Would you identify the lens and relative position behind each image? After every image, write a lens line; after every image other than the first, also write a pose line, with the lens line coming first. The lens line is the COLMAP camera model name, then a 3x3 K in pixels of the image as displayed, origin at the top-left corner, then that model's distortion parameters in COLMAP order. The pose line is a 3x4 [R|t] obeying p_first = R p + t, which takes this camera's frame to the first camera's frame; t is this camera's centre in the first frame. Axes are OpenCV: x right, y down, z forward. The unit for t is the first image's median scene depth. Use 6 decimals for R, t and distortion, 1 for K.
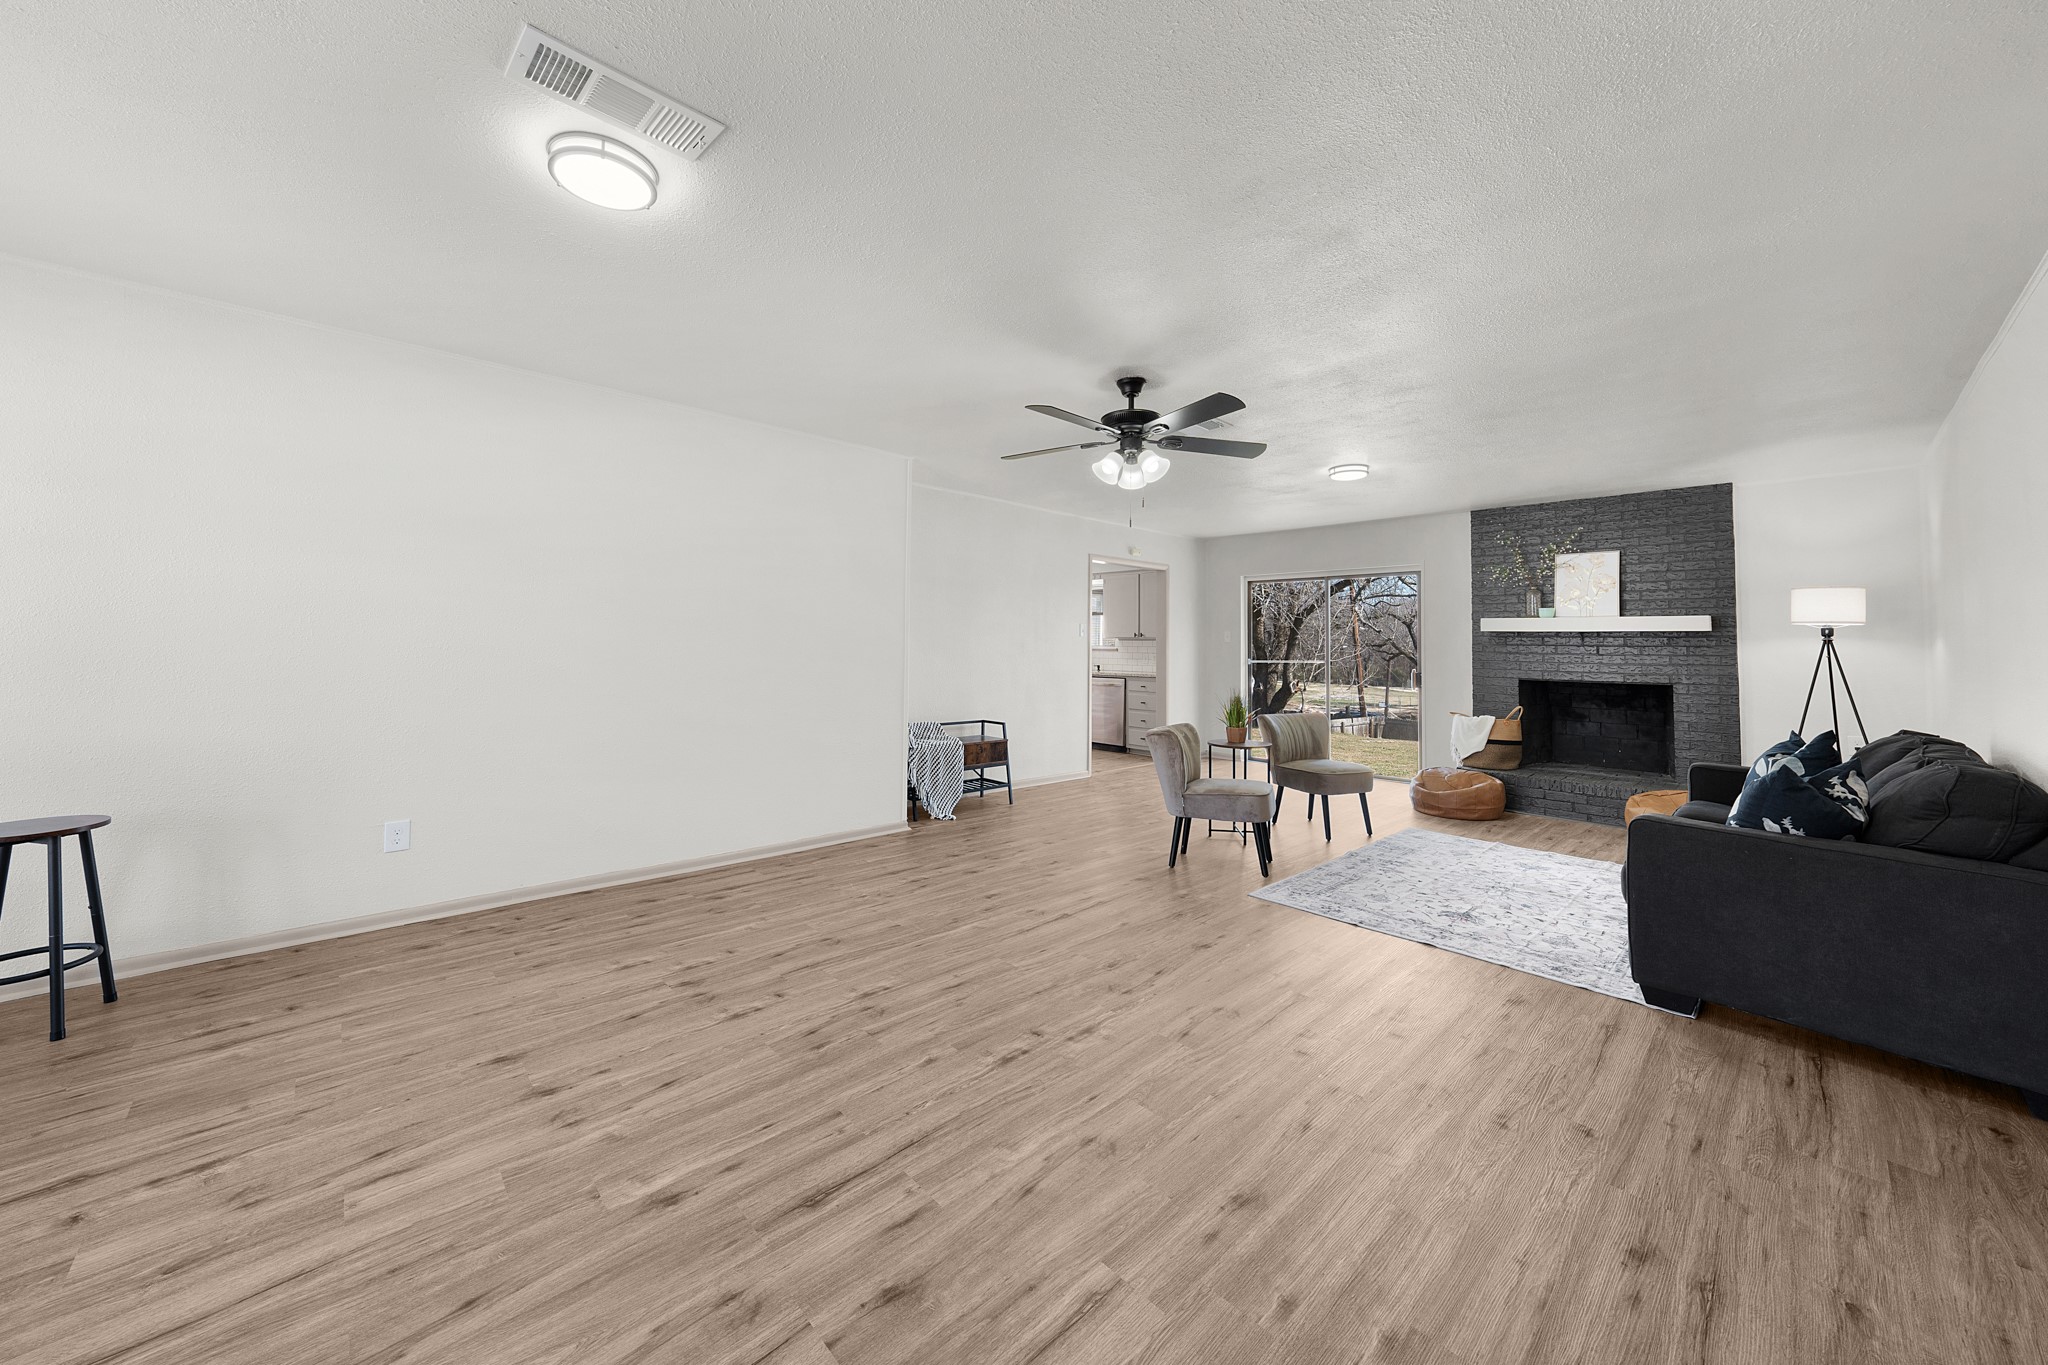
lens RADIAL K [[714.1, 0, 1015.7], [0, 714.1, 654.7], [0, 0, 1]] dist [0.000989, -0.000028]
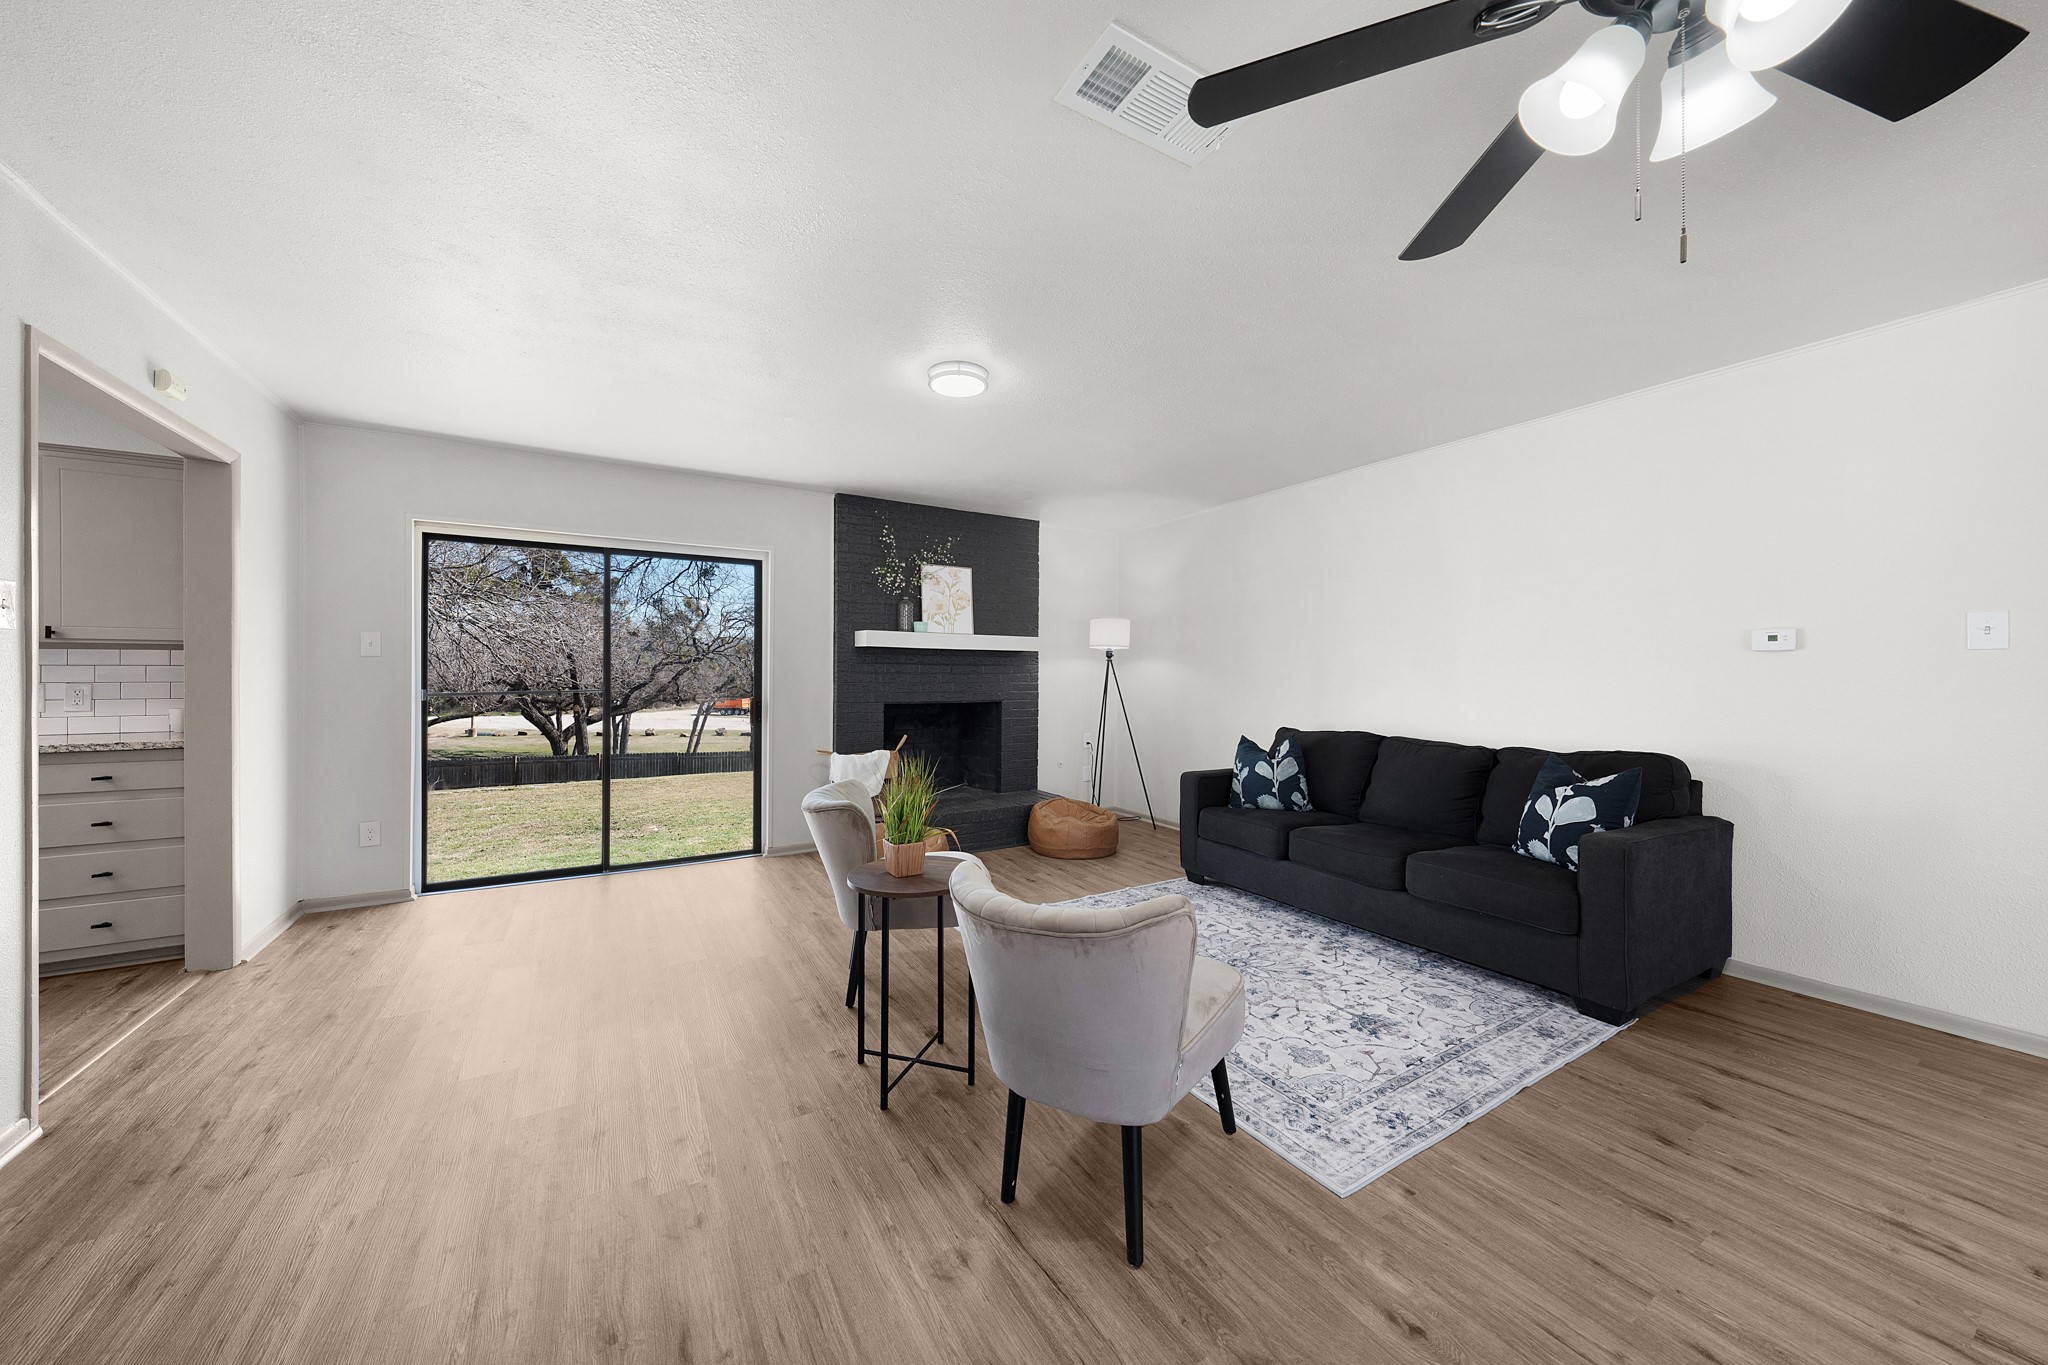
lens RADIAL K [[704.7, 0, 1034.6], [0, 704.7, 678.5], [0, 0, 1]] dist [0.003424, 0.000064]
pose [[0.176663, -0.016955, 0.984125, -0.187434], [0.006704, 0.999849, 0.016022, -0.014951], [-0.984249, 0.003767, 0.176750, 1.366377]]
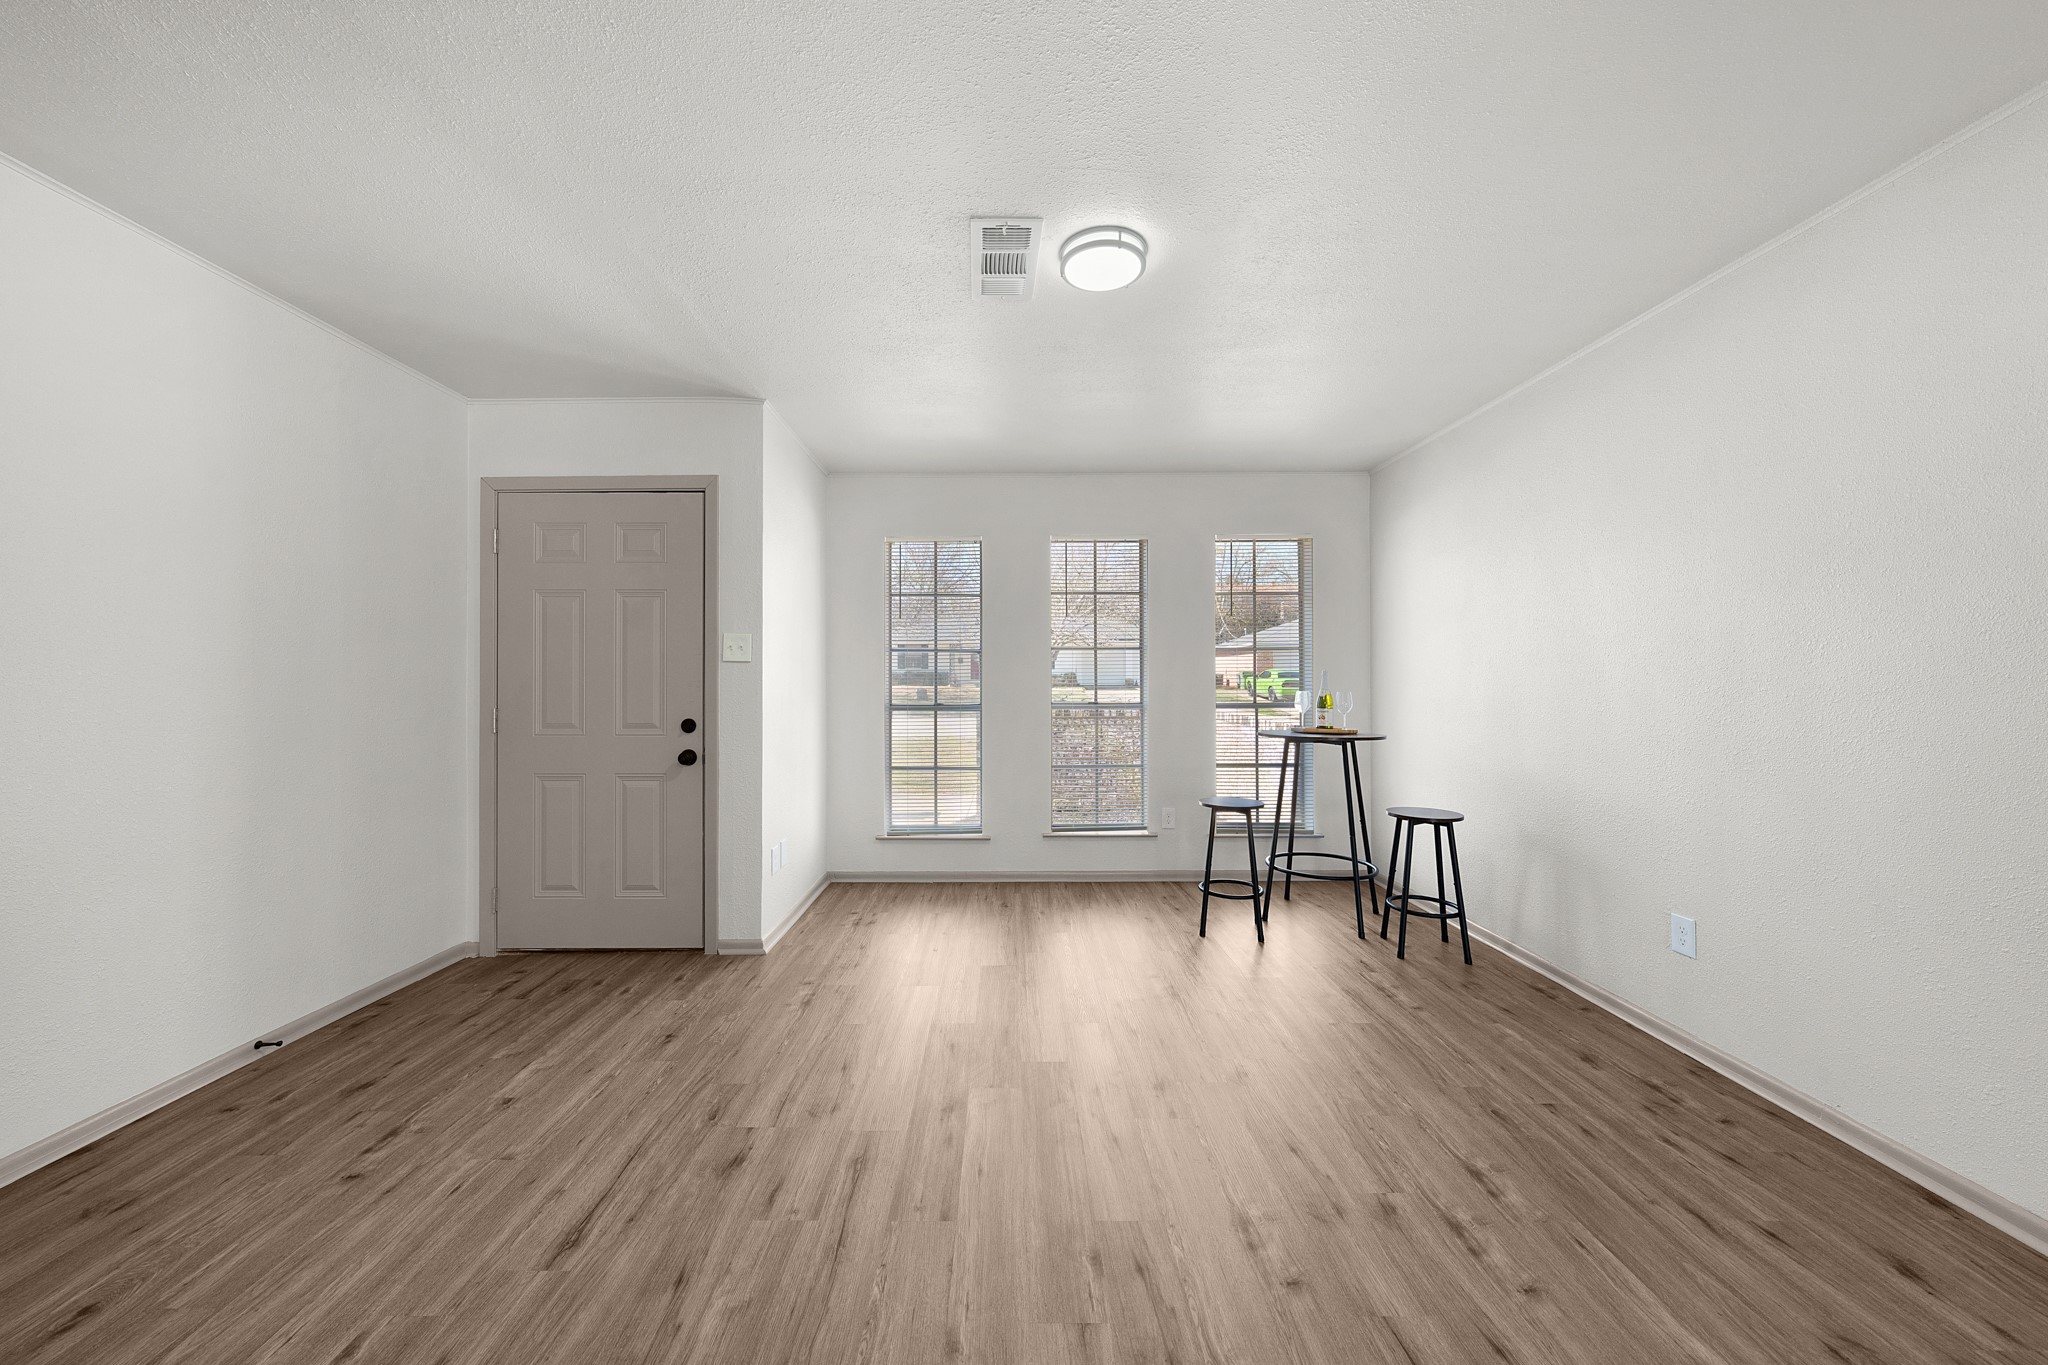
lens RADIAL K [[722.4, 0, 1016.1], [0, 722.4, 637.8], [0, 0, 1]] dist [-0.000565, 0.000005]
pose [[-0.665481, -0.057476, -0.744199, 0.255249], [-0.016852, 0.997934, -0.062004, -0.012223], [0.746225, -0.028721, -0.665074, 1.074556]]
